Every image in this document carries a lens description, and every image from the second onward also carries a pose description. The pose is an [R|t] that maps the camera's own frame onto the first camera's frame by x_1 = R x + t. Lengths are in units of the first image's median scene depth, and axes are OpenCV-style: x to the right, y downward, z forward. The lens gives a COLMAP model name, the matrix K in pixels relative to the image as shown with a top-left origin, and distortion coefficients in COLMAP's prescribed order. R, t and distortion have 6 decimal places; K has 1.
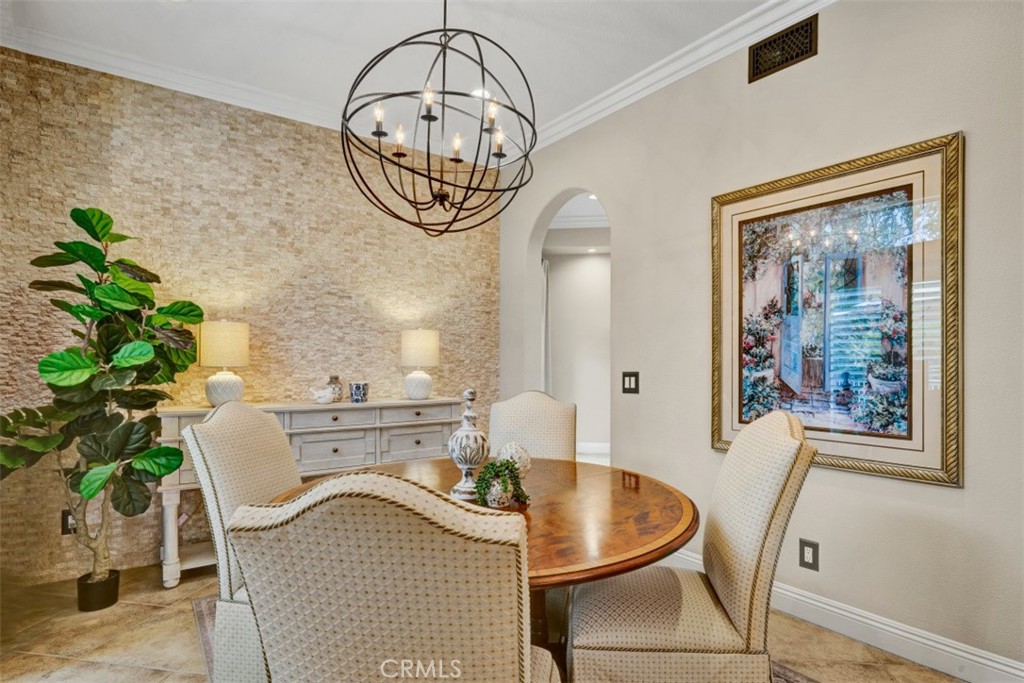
lens RADIAL K [[508.0, 0, 502.9], [0, 508.0, 363.2], [0, 0, 1]] dist [-0.035412, 0.011435]
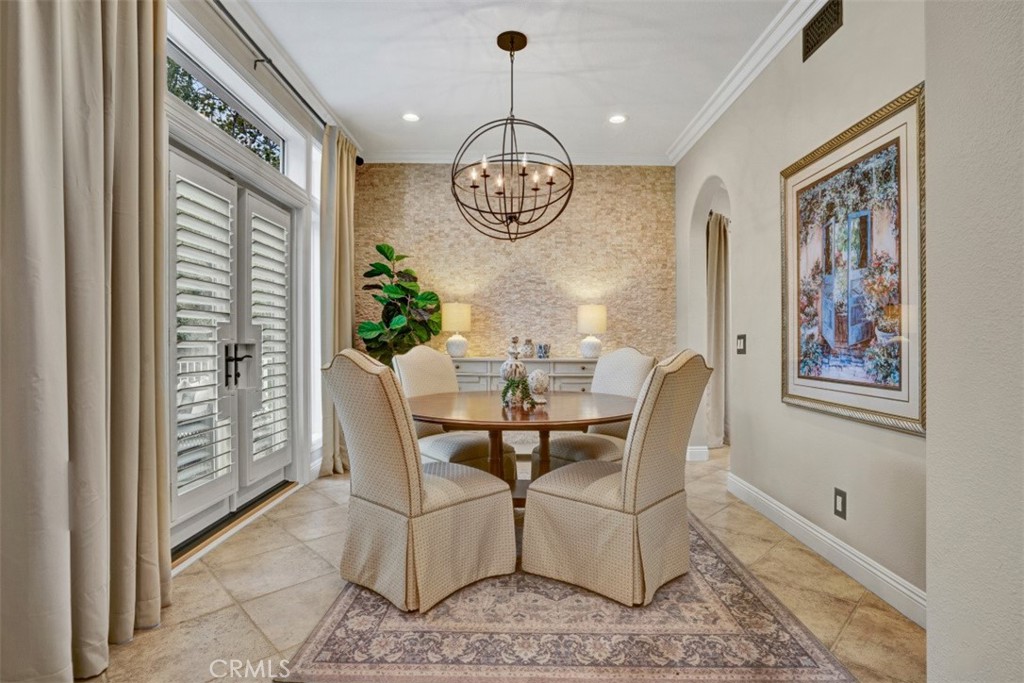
lens RADIAL K [[508.0, 0, 537.0], [0, 508.0, 343.6], [0, 0, 1]] dist [-0.035412, 0.011435]
pose [[0.825775, 0.004577, -0.563981, 0.612360], [-0.010082, 0.999927, -0.006647, 0.057712], [0.563909, 0.011175, 0.825761, -0.197102]]
